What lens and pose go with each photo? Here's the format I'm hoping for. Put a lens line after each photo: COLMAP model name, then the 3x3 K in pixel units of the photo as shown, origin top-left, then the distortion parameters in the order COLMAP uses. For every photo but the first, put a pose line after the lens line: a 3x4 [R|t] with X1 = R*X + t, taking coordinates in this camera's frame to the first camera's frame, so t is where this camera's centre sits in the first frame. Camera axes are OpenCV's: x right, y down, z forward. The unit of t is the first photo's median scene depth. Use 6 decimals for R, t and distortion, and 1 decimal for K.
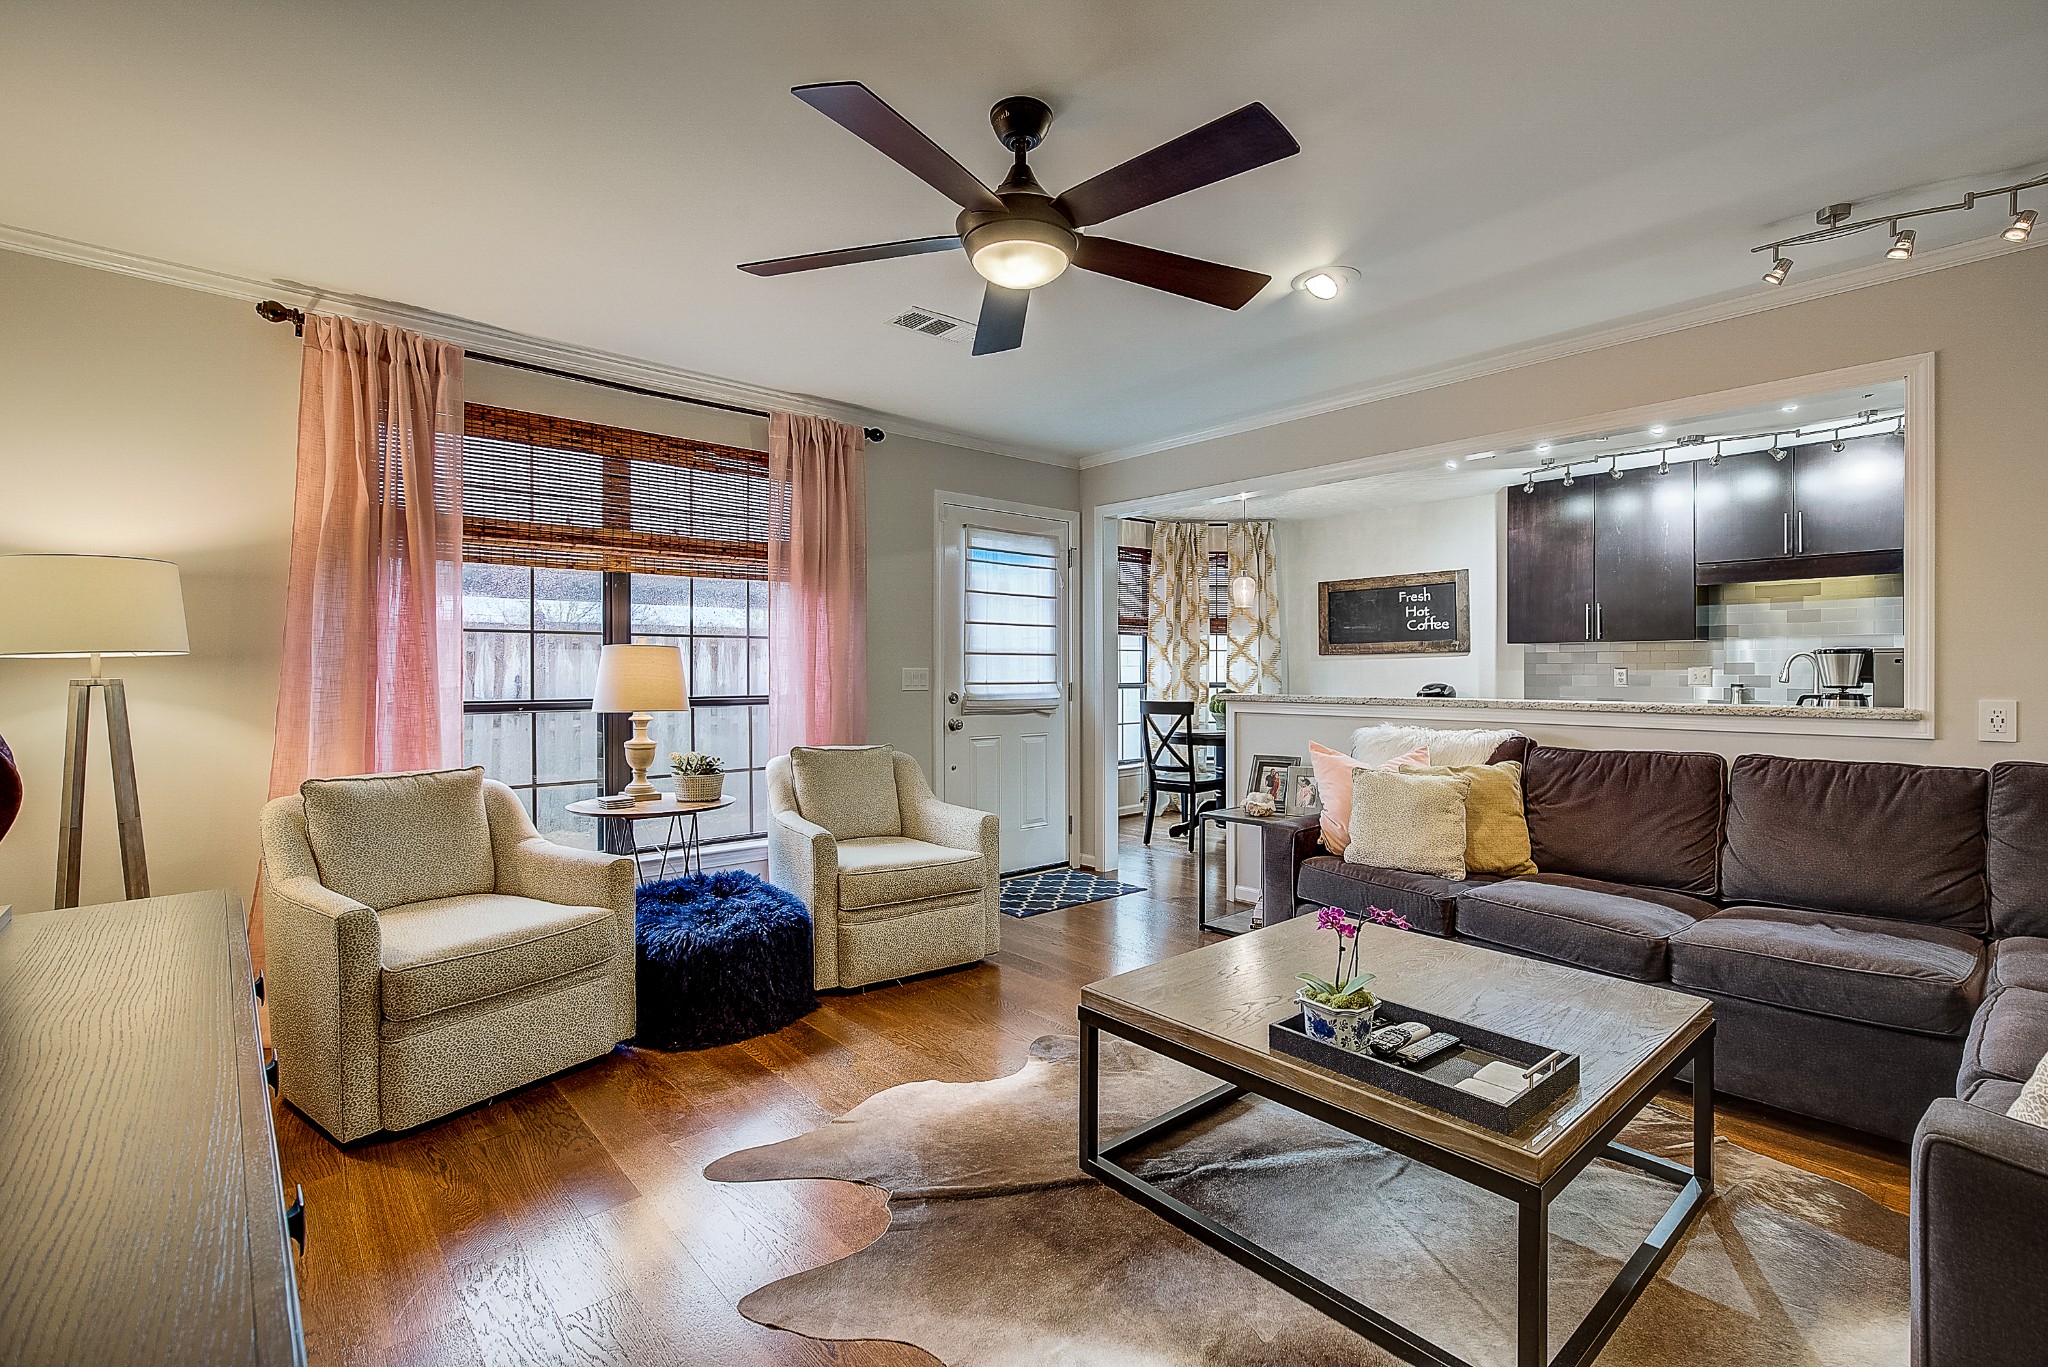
lens RADIAL K [[901.4, 0, 1022.5], [0, 901.4, 675.2], [0, 0, 1]] dist [-0.000736, 0.000113]
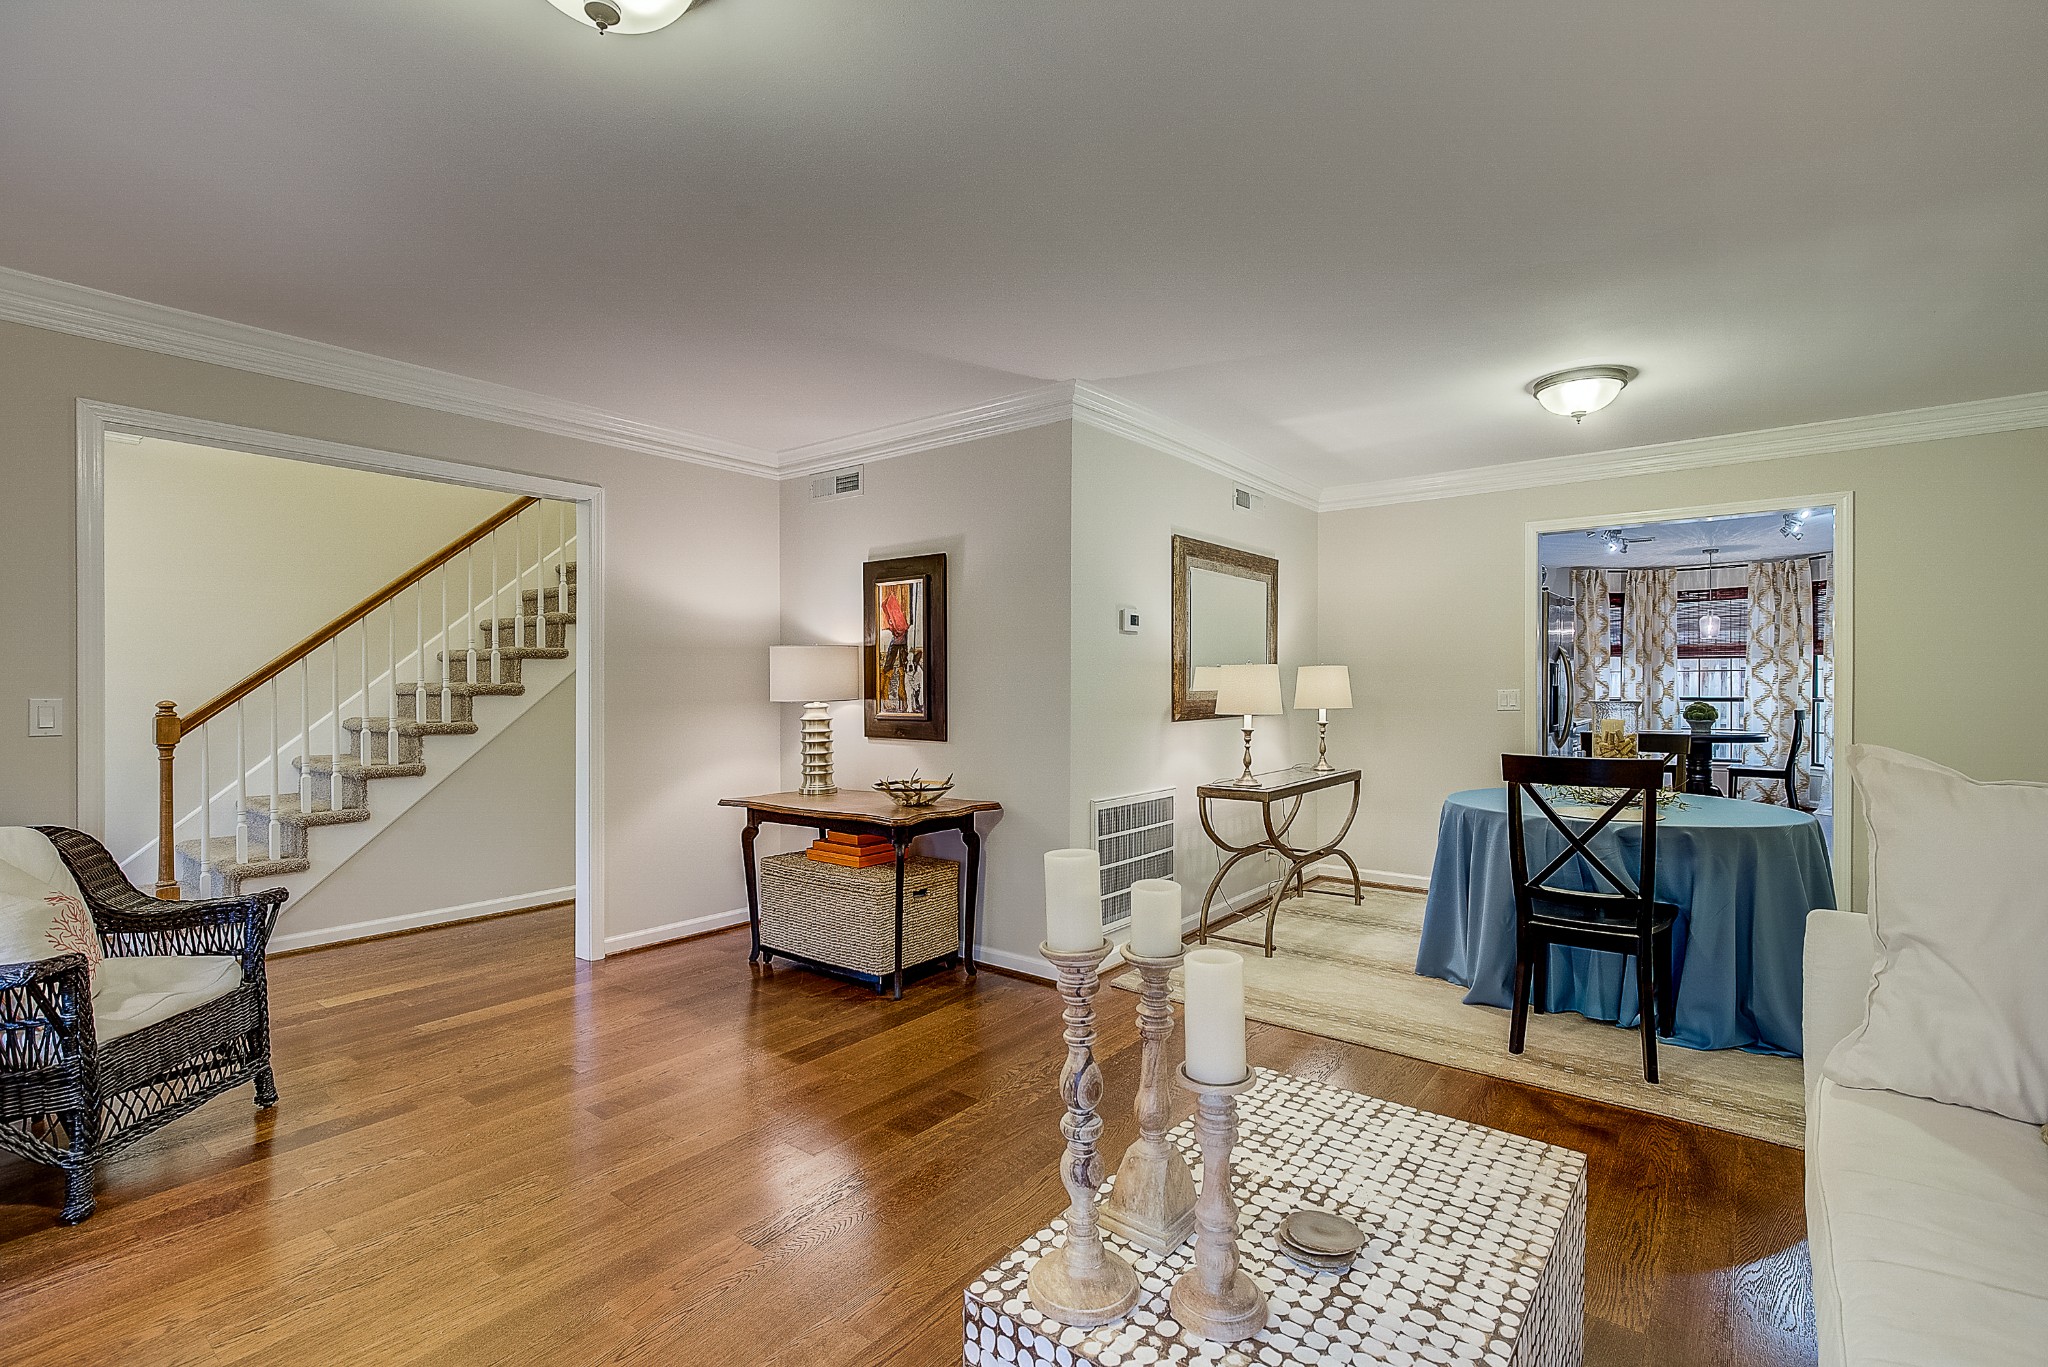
lens RADIAL K [[919.5, 0, 1043.8], [0, 919.5, 687.5], [0, 0, 1]] dist [0.008880, 0.000596]
pose [[0.205959, 0.003239, -0.978555, 1.553893], [-0.005189, 0.999984, 0.002218, -0.002620], [0.978547, 0.004620, 0.205973, -0.247123]]
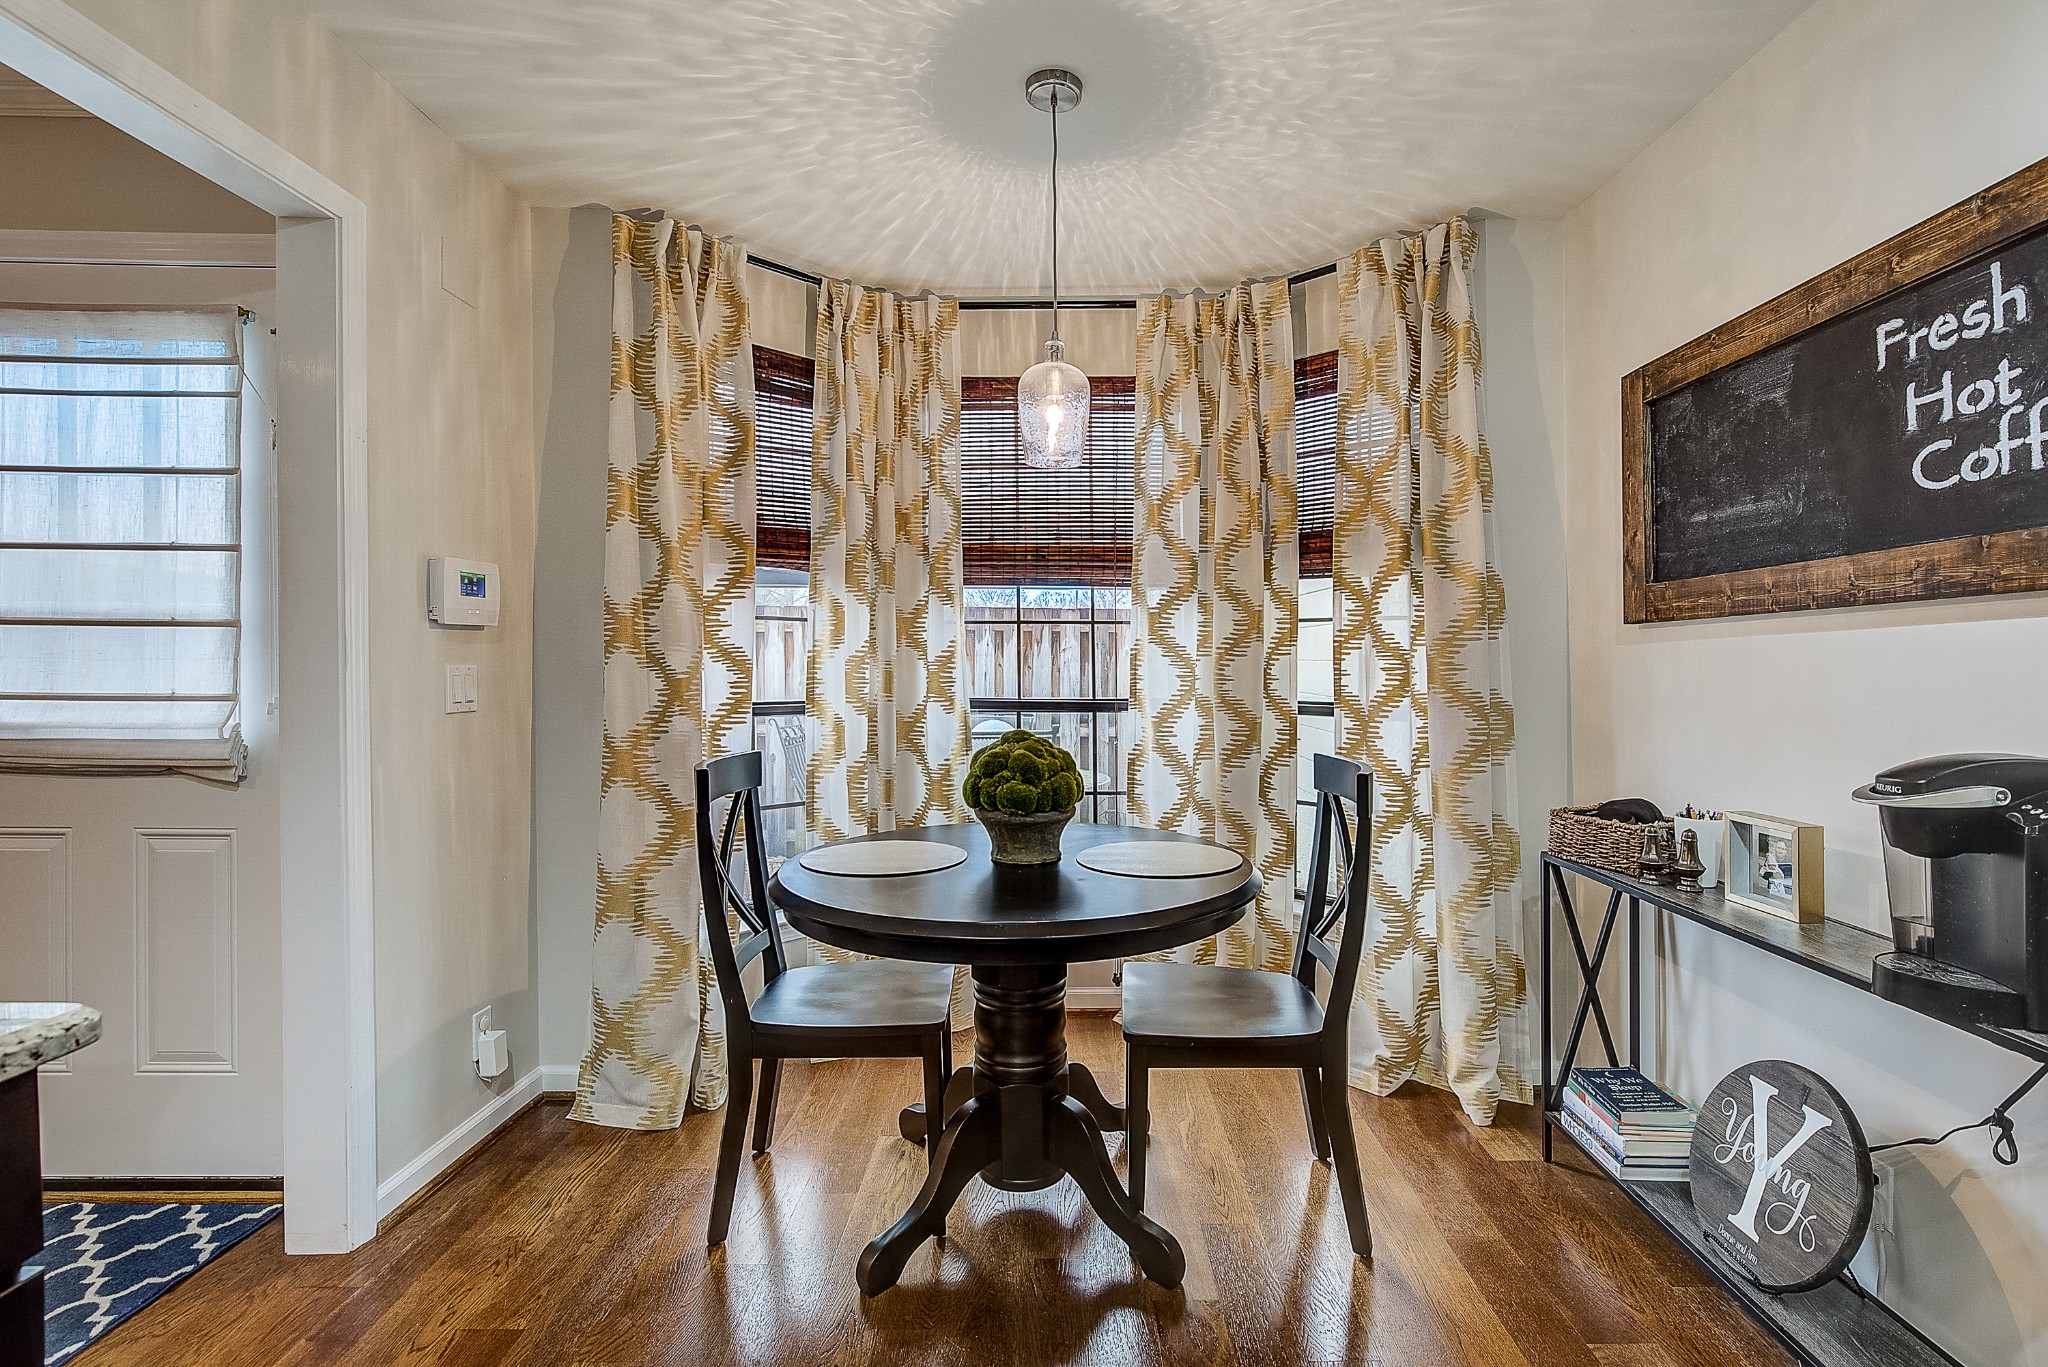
lens RADIAL K [[936.2, 0, 1060.2], [0, 936.2, 668.4], [0, 0, 1]] dist [-0.000139, 0.000059]
pose [[0.765523, 0.008327, -0.643354, 0.517599], [-0.009141, 0.999956, 0.002065, -0.008651], [0.643343, 0.004300, 0.765566, 0.871551]]
